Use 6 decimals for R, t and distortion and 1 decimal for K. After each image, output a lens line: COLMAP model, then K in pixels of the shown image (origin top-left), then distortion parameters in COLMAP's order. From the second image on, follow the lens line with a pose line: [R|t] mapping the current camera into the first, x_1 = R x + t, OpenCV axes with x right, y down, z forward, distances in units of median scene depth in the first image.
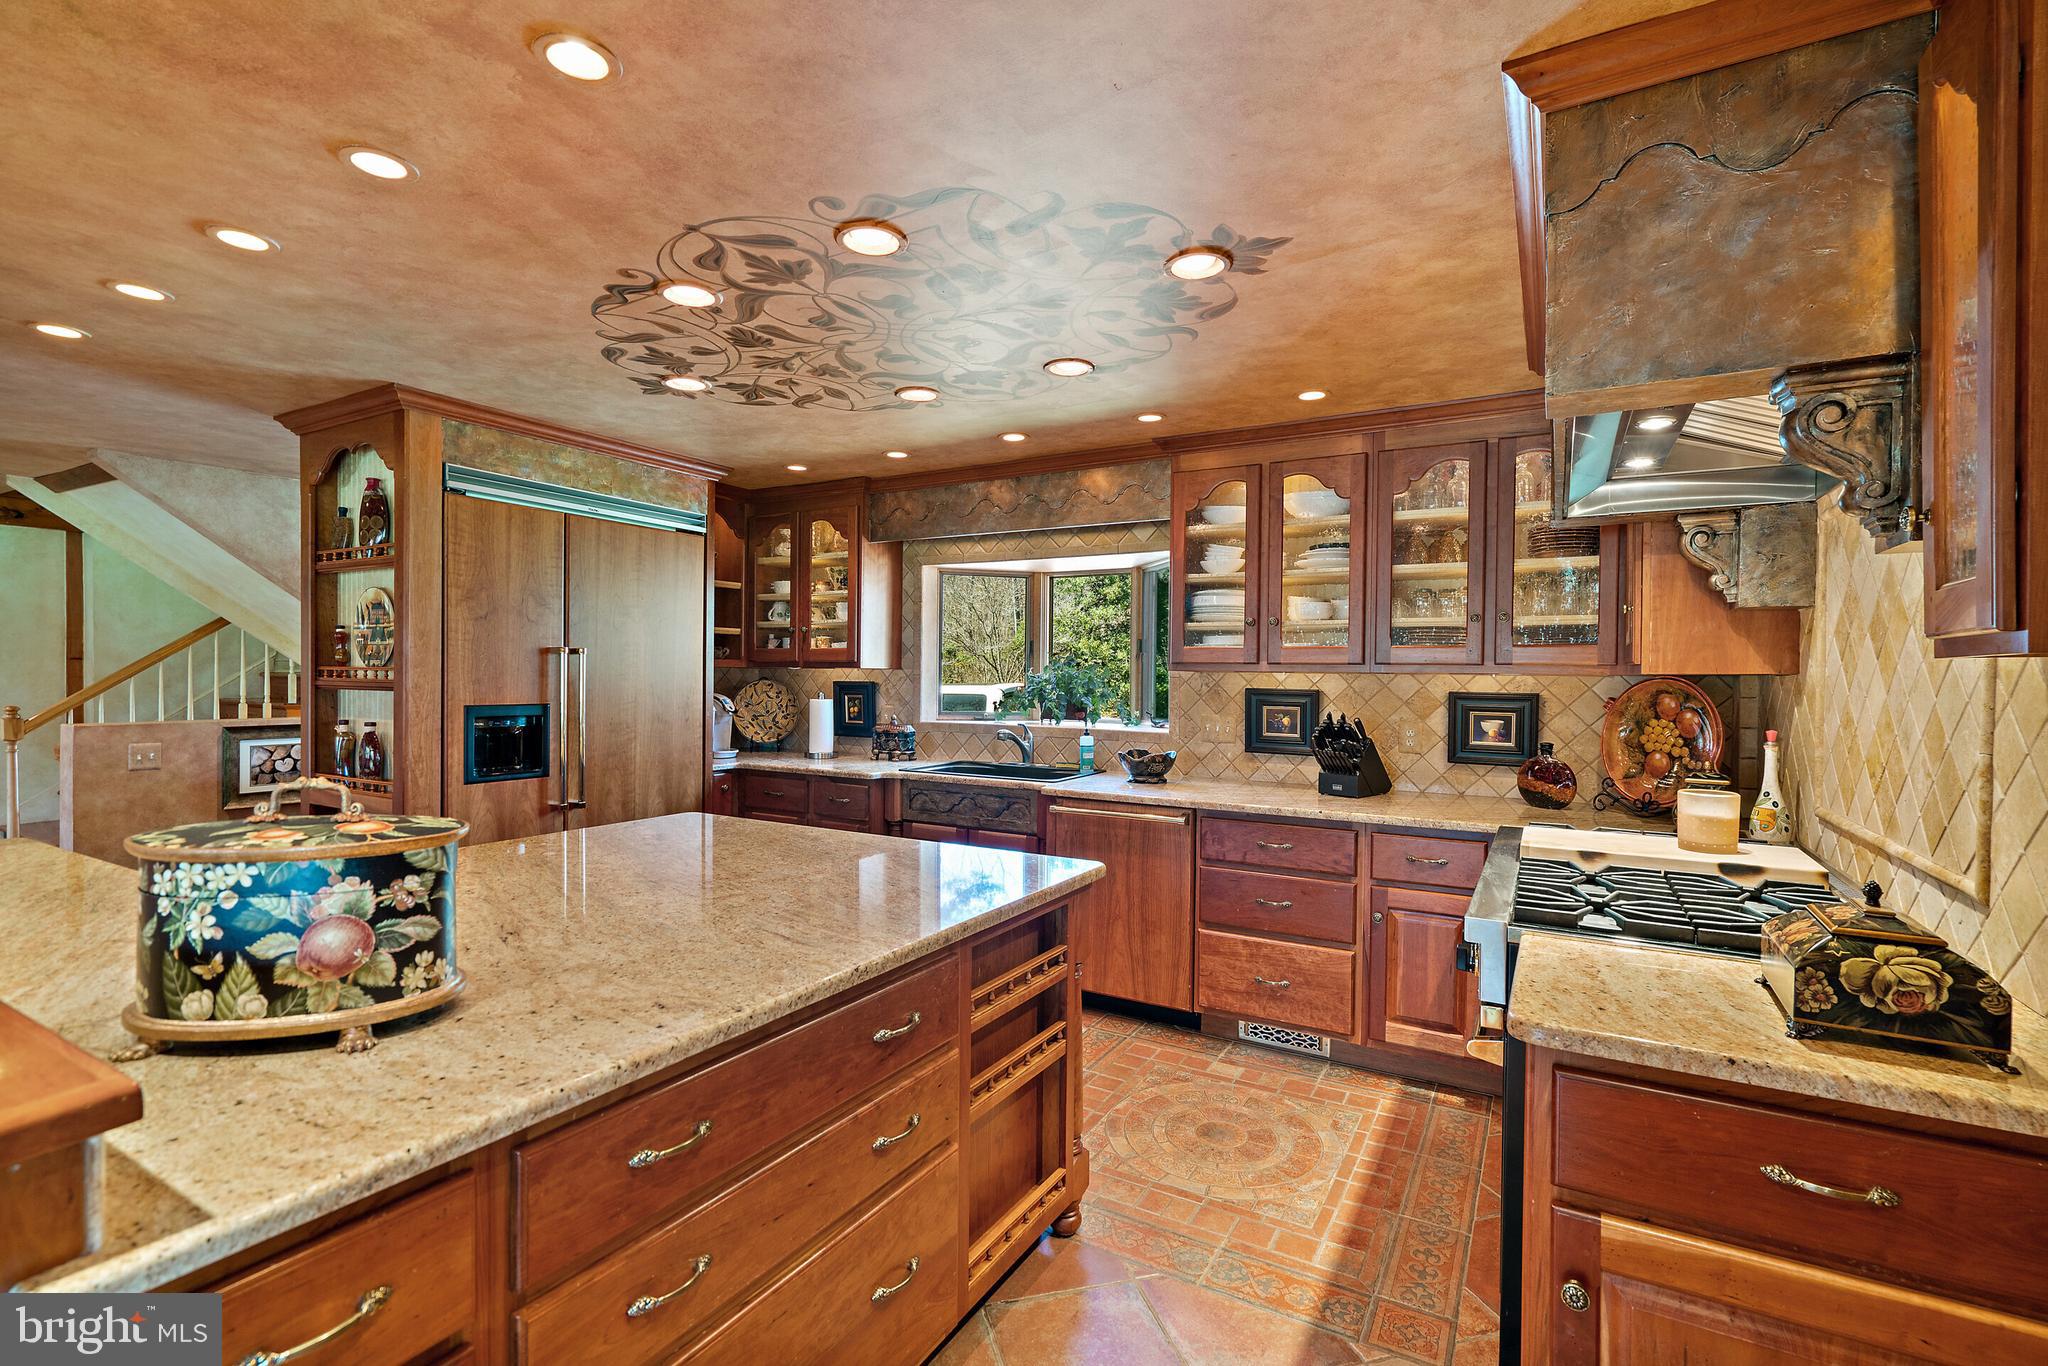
lens RADIAL K [[916.7, 0, 1026.0], [0, 916.7, 688.5], [0, 0, 1]] dist [-0.002748, 0.001116]
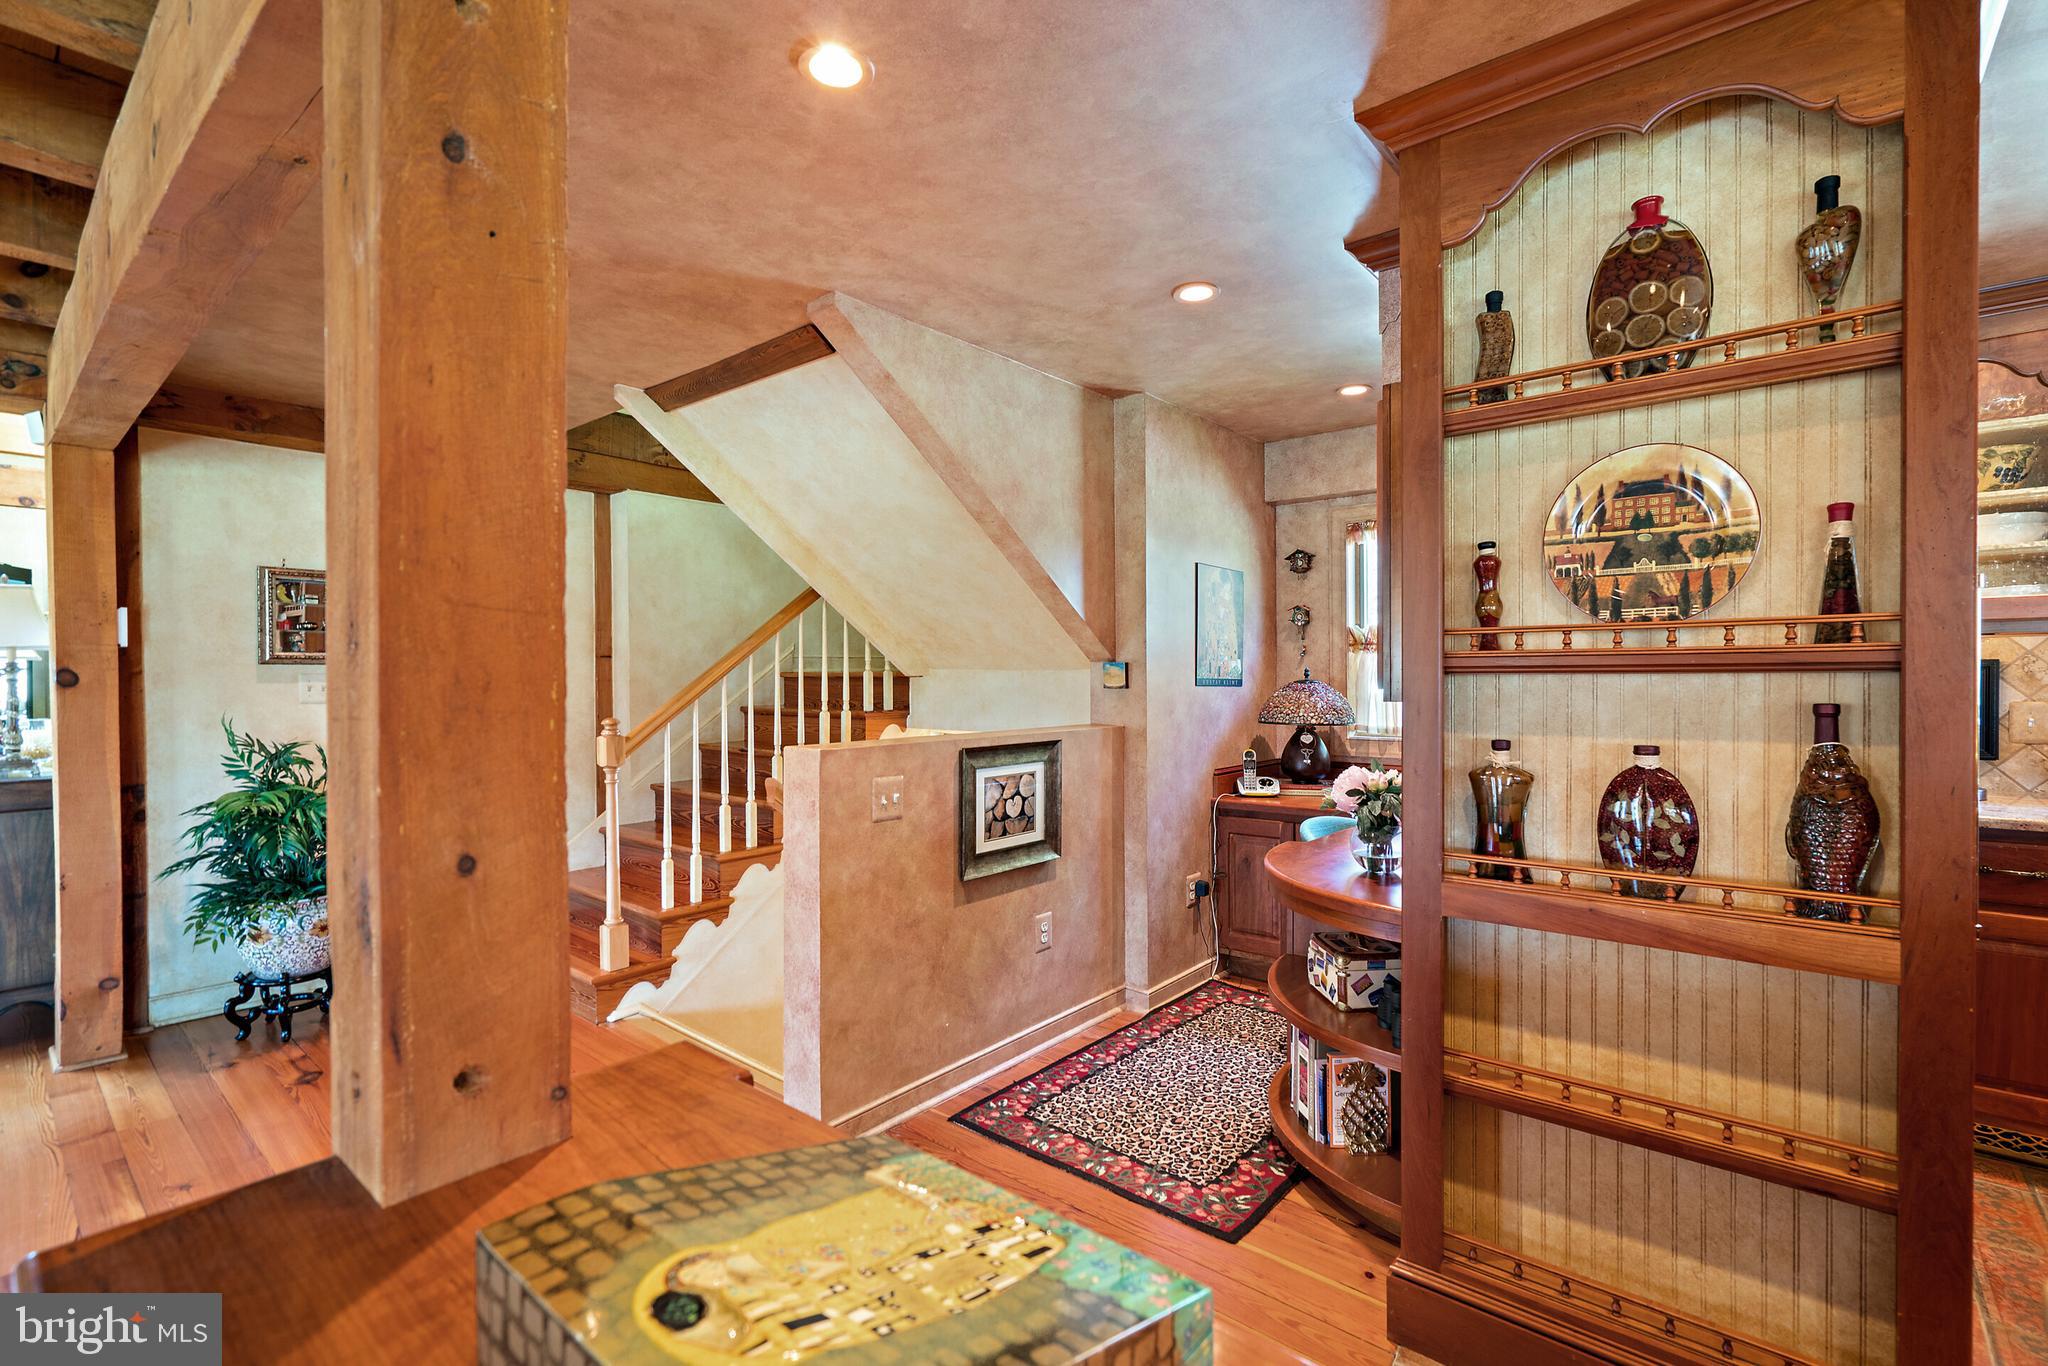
lens RADIAL K [[916.7, 0, 1026.8], [0, 916.7, 685.2], [0, 0, 1]] dist [-0.002748, 0.001116]
pose [[0.984331, -0.015567, -0.175643, -0.970920], [0.014242, 0.999860, -0.008799, 0.006774], [0.175756, 0.006160, 0.984415, 0.524478]]
